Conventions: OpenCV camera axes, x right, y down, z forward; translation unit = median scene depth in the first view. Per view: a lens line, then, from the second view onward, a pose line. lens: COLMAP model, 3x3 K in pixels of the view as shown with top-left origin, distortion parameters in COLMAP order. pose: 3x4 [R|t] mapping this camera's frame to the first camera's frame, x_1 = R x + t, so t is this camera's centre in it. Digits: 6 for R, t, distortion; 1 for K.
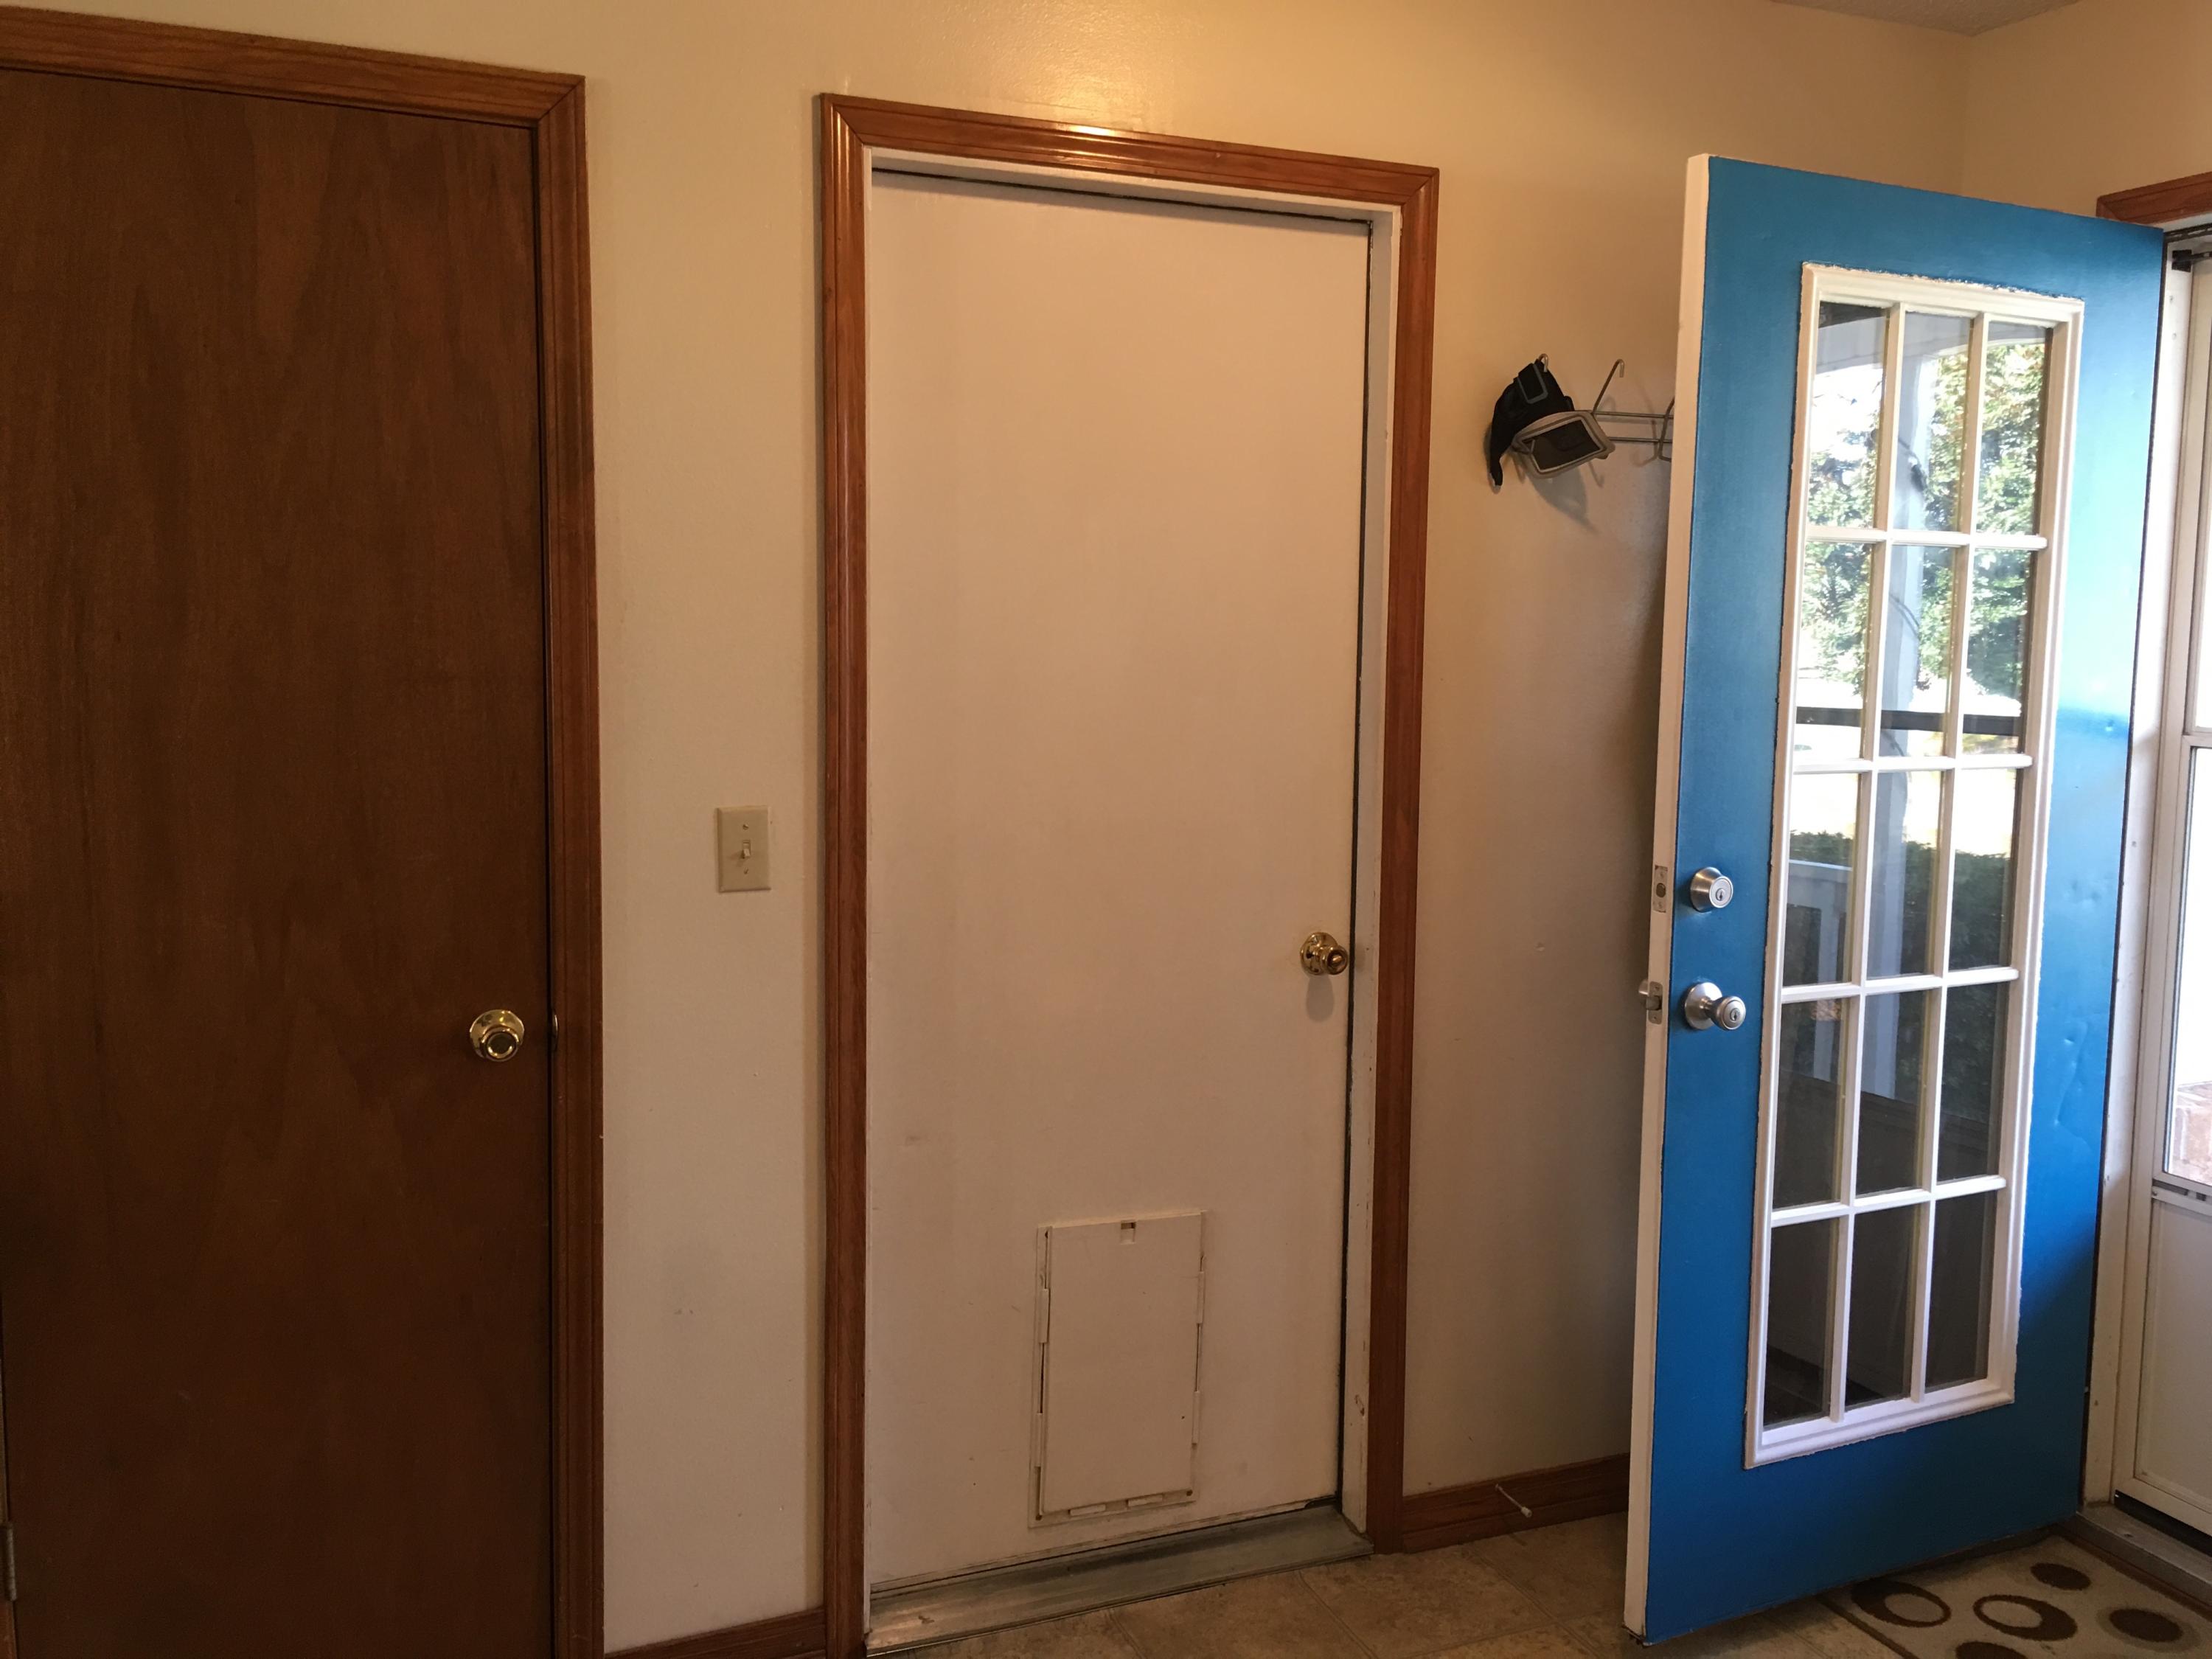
lens RADIAL K [[1856.0, 0, 1105.3], [0, 1856.0, 802.3], [0, 0, 1]] dist [0.087564, -0.117396]
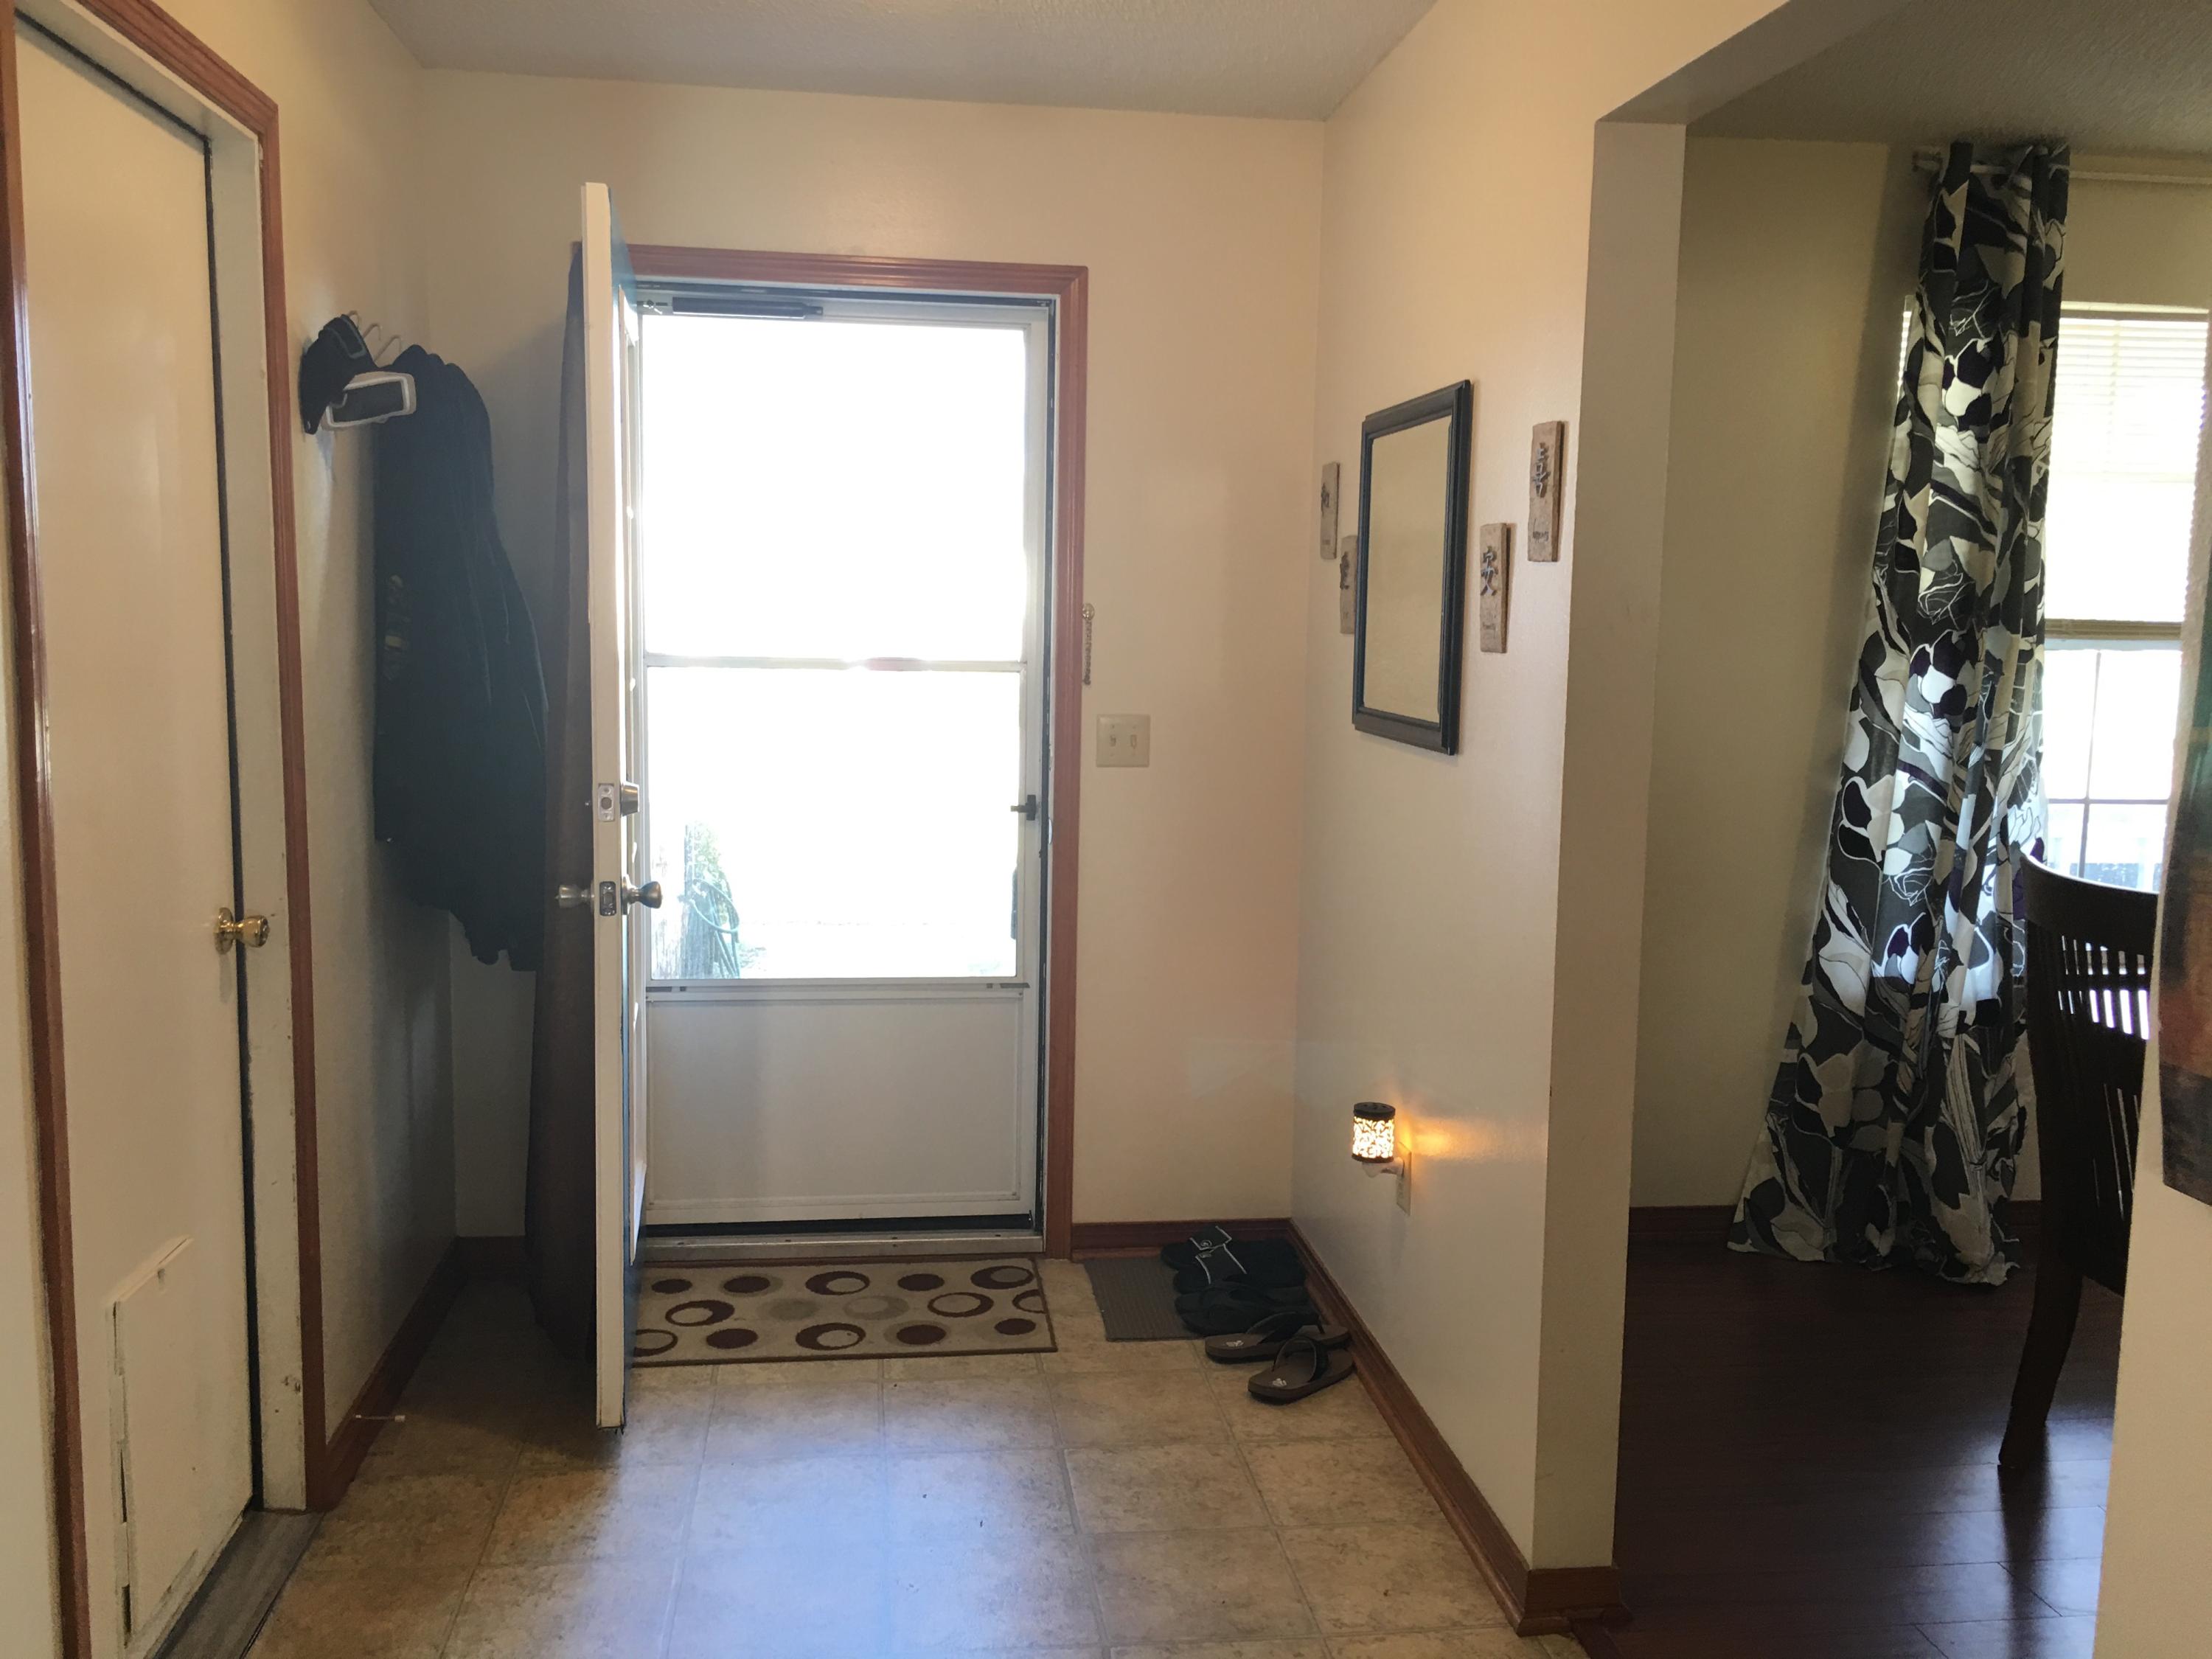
lens RADIAL K [[1857.6, 0, 1110.9], [0, 1857.6, 805.7], [0, 0, 1]] dist [0.052163, -0.079447]
pose [[0.268781, -0.117079, 0.956059, -0.665669], [0.081450, 0.991793, 0.098556, -0.036475], [-0.959751, 0.051381, 0.276111, 0.325470]]
